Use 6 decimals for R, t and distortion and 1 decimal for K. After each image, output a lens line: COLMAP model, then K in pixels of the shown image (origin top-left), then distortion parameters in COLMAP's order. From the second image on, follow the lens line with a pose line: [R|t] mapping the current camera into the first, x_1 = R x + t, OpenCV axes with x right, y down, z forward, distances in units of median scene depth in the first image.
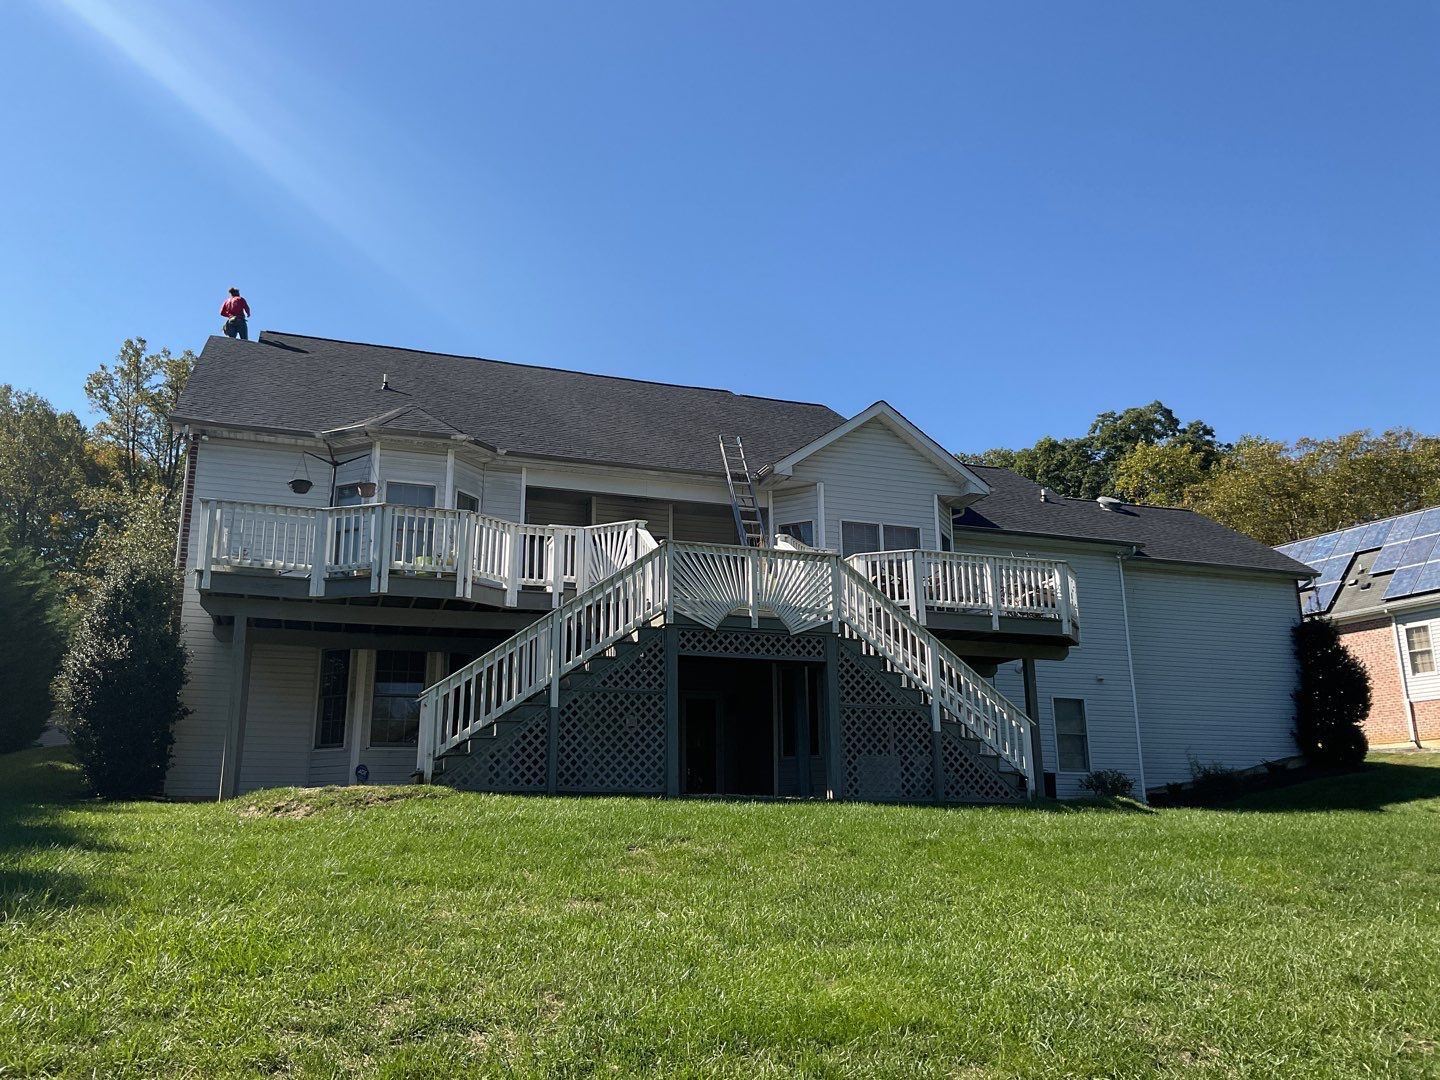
lens RADIAL K [[1182.1, 0, 720.0], [0, 1182.1, 540.0], [0, 0, 1]] dist [0.117233, -0.235683]
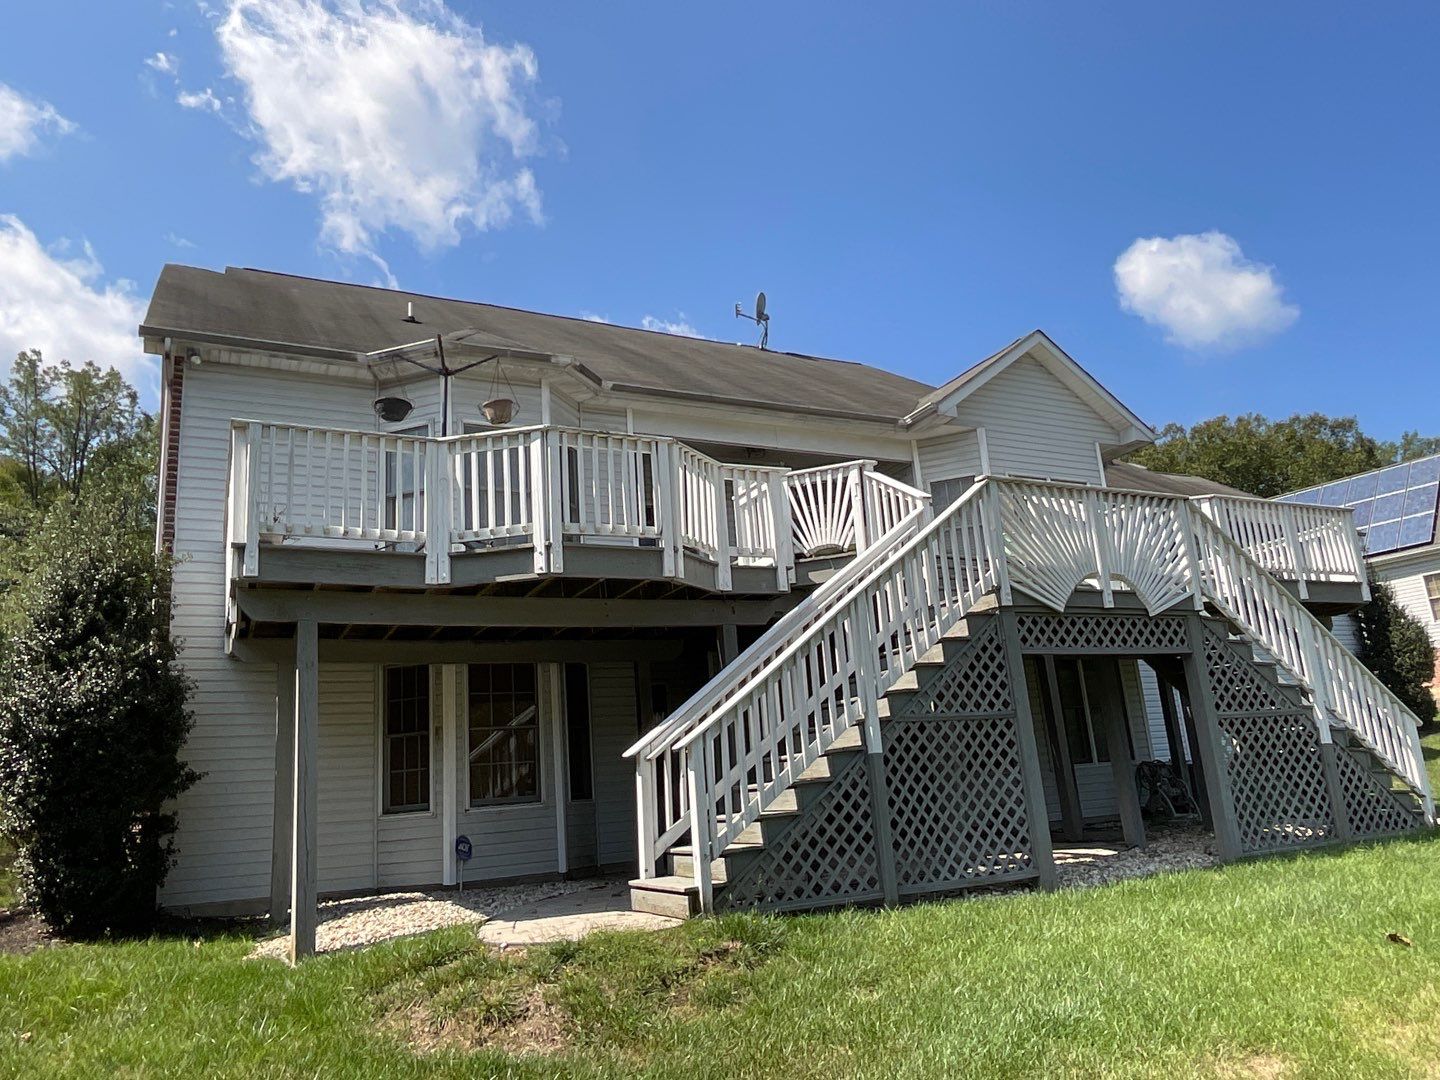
lens RADIAL K [[1028.3, 0, 720.0], [0, 1028.3, 540.0], [0, 0, 1]] dist [0.001974, 0.000493]
pose [[0.990081, -0.033267, 0.136506, -0.252050], [0.033371, 0.999442, 0.001522, 0.027689], [-0.136481, 0.003048, 0.990638, 0.445129]]
